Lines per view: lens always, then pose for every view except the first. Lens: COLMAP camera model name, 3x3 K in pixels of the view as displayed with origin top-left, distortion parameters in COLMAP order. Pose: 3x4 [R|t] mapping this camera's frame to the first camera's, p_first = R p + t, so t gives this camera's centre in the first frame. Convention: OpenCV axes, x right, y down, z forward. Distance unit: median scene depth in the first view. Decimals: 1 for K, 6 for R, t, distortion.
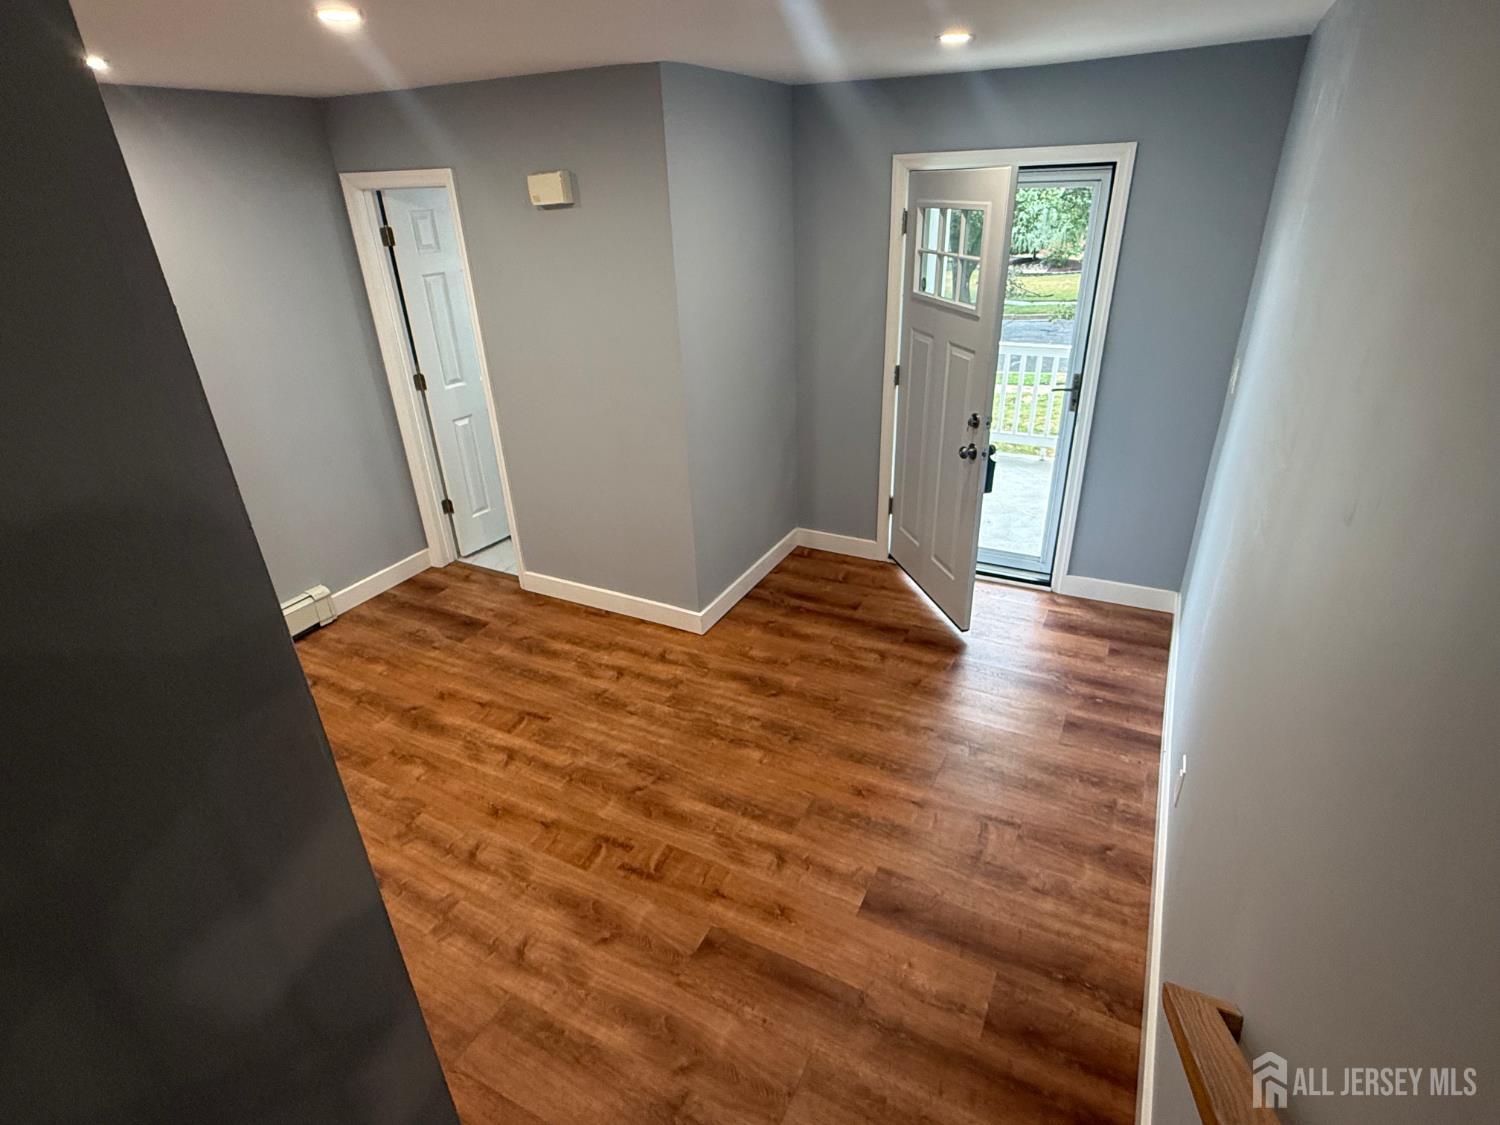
lens RADIAL K [[781.9, 0, 749.6], [0, 781.9, 566.4], [0, 0, 1]] dist [-0.000552, -0.000423]
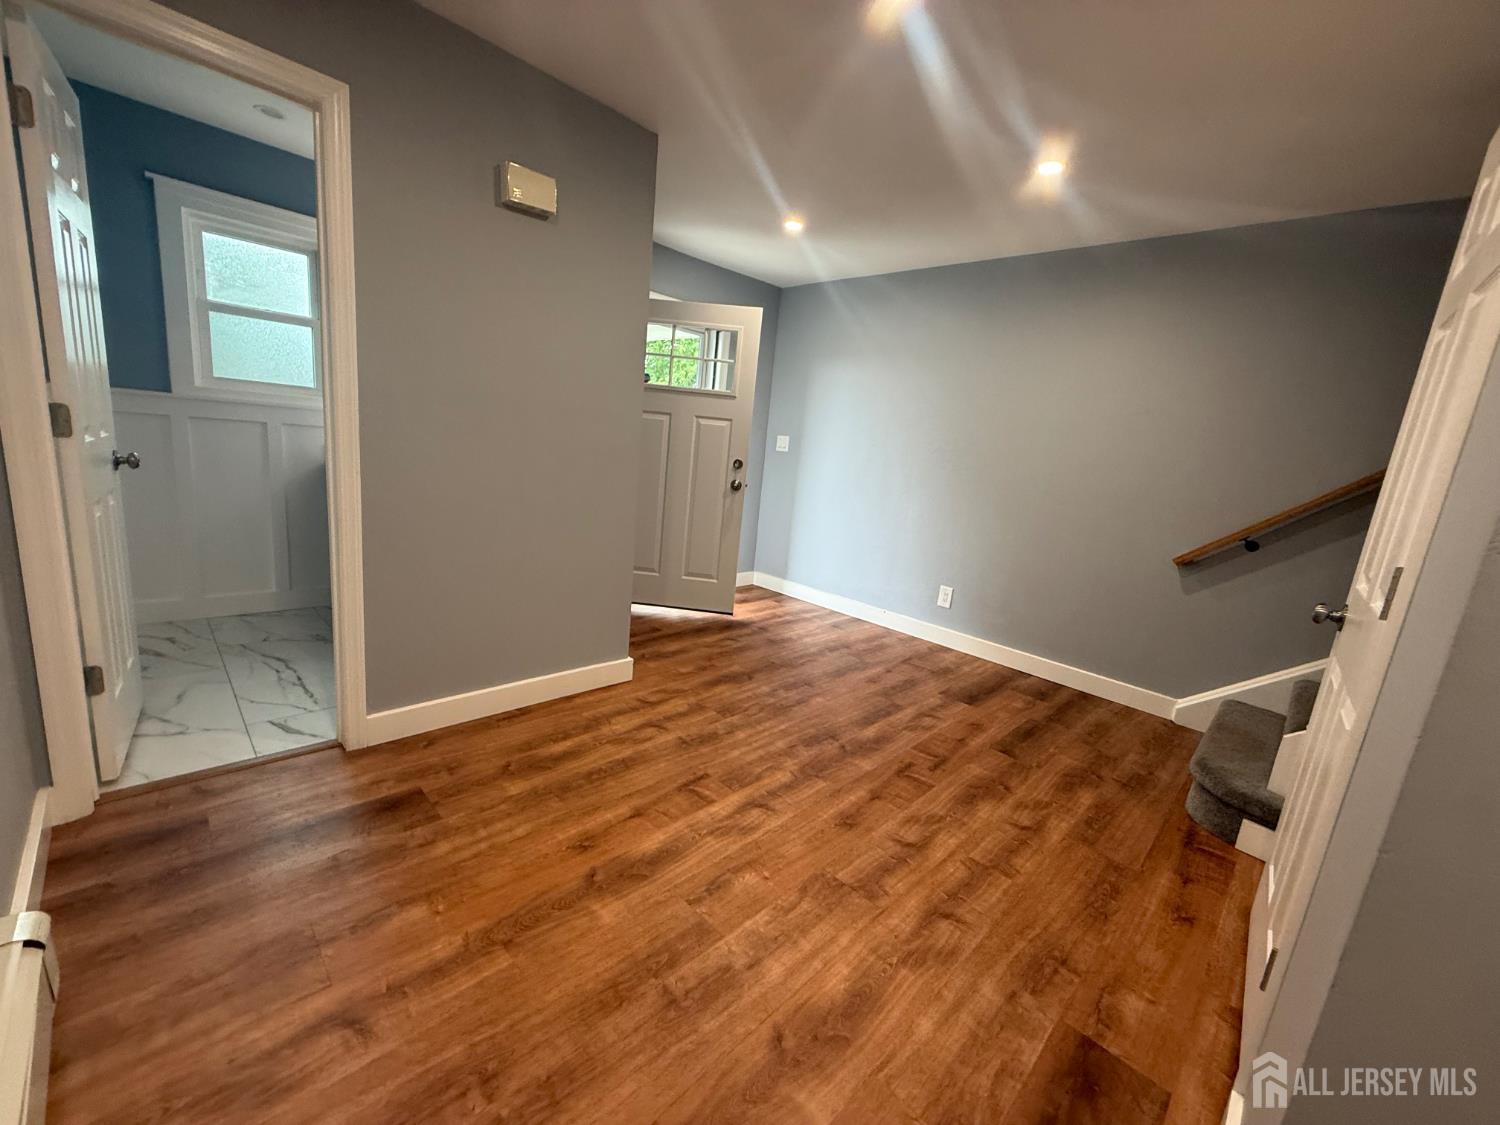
lens RADIAL K [[597.2, 0, 755.1], [0, 597.2, 561.5], [0, 0, 1]] dist [0.002148, 0.000247]
pose [[0.281822, -0.127548, 0.950951, -0.879774], [0.328001, 0.944219, 0.029439, -0.031723], [-0.901661, 0.303616, 0.307938, 0.702479]]
